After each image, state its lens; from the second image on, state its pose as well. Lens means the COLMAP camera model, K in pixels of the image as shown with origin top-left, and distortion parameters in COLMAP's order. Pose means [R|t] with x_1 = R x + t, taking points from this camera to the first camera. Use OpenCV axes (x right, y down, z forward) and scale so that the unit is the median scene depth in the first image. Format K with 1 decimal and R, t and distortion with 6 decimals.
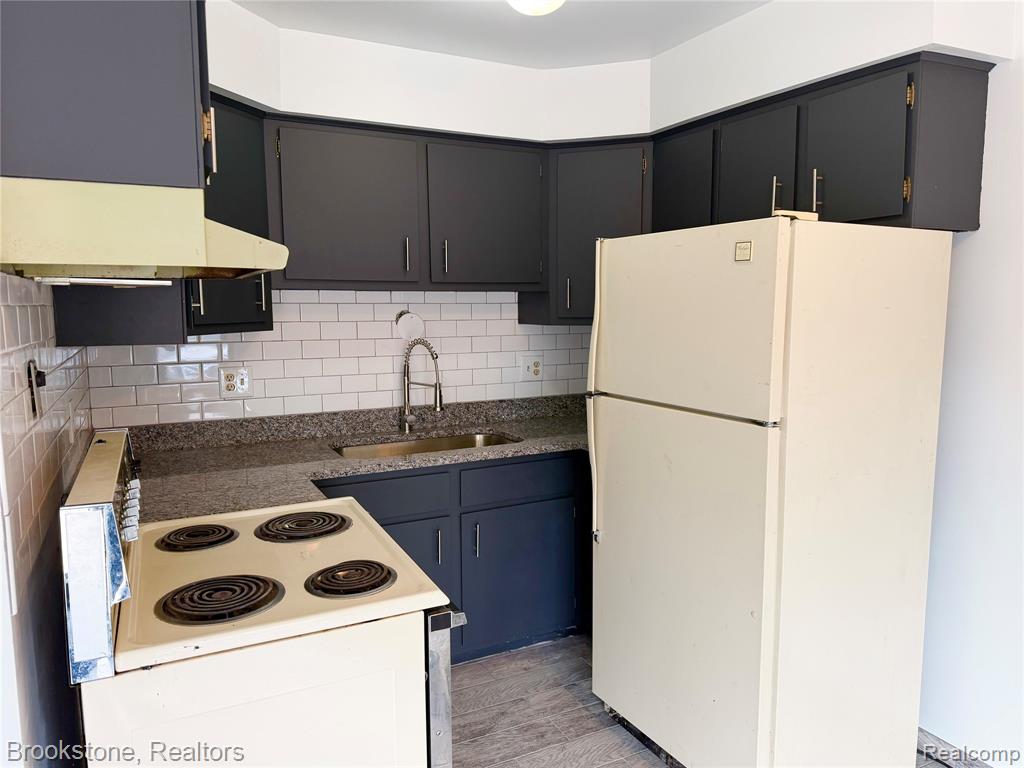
lens RADIAL K [[710.5, 0, 521.5], [0, 710.5, 379.6], [0, 0, 1]] dist [0.096856, -0.120057]
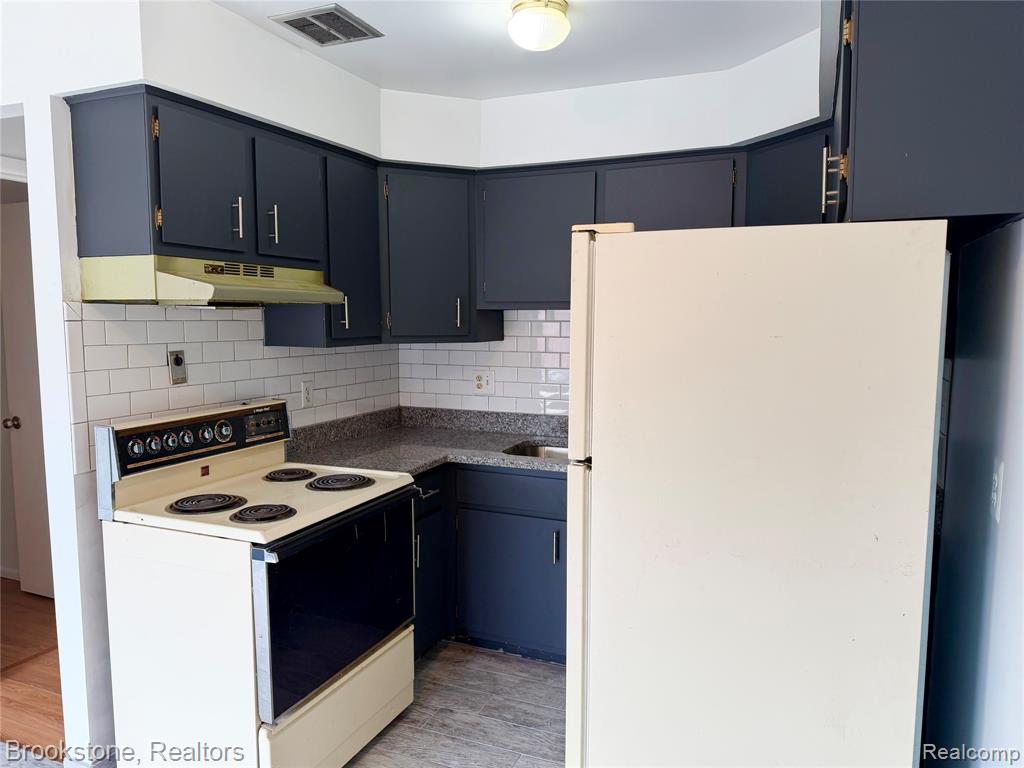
lens RADIAL K [[710.5, 0, 521.5], [0, 710.5, 379.6], [0, 0, 1]] dist [0.096856, -0.120057]
pose [[0.646078, 0.072516, -0.759819, 0.696314], [-0.087001, 0.995985, 0.021079, -0.038862], [0.758297, 0.052486, 0.649793, 0.264018]]
